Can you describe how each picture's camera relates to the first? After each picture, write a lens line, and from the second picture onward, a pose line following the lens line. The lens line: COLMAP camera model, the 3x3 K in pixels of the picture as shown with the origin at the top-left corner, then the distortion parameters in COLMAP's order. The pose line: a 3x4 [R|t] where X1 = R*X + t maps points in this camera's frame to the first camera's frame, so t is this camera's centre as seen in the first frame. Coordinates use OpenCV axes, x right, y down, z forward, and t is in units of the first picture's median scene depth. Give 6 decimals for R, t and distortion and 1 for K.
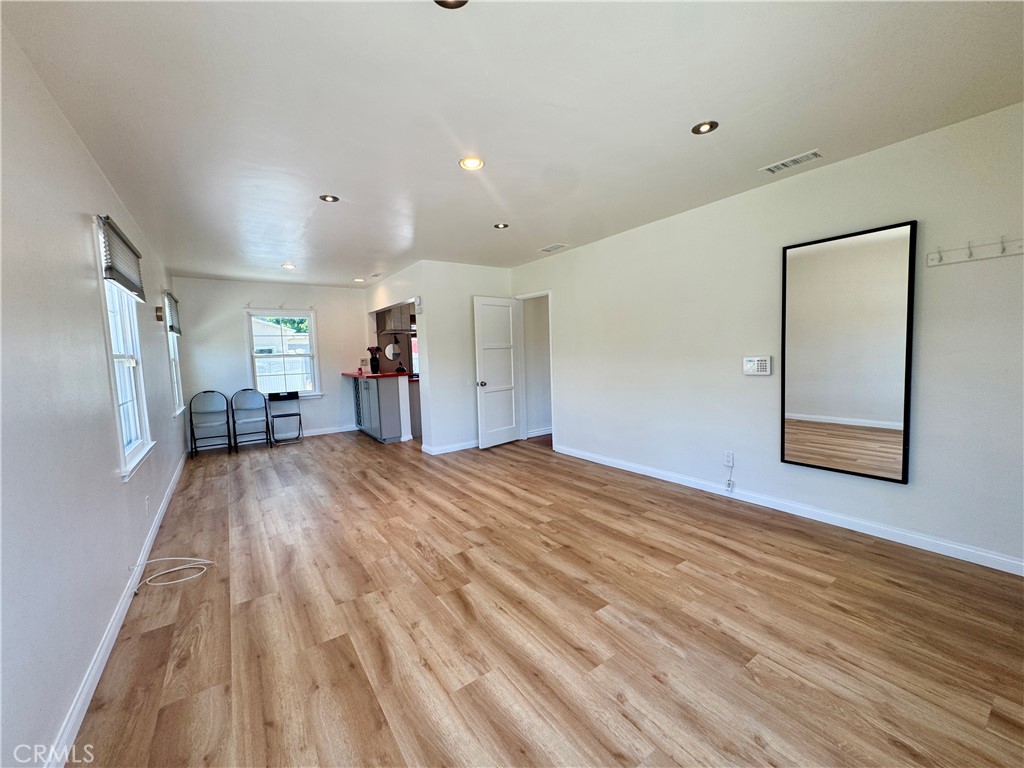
lens RADIAL K [[420.9, 0, 509.4], [0, 420.9, 381.6], [0, 0, 1]] dist [-0.005988, 0.001529]
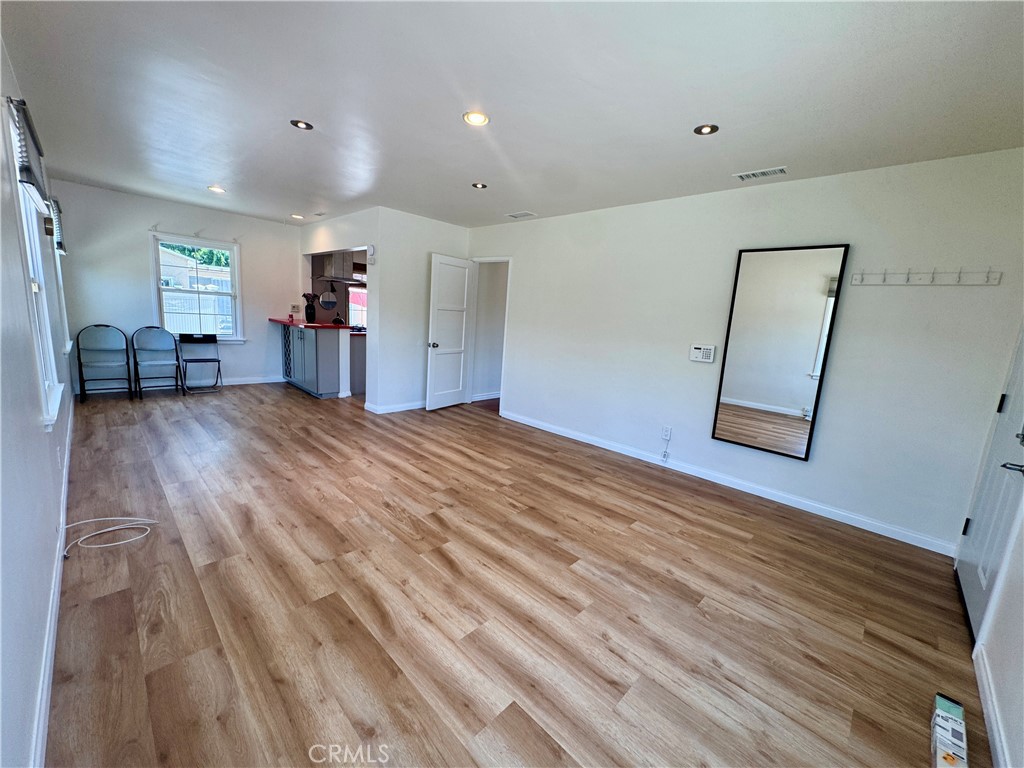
lens RADIAL K [[420.9, 0, 514.9], [0, 420.9, 384.8], [0, 0, 1]] dist [-0.005988, 0.001529]
pose [[0.975988, 0.067488, 0.207106, -0.160311], [-0.087368, 0.992247, 0.088386, -0.012412], [-0.199535, -0.104358, 0.974318, -0.007289]]
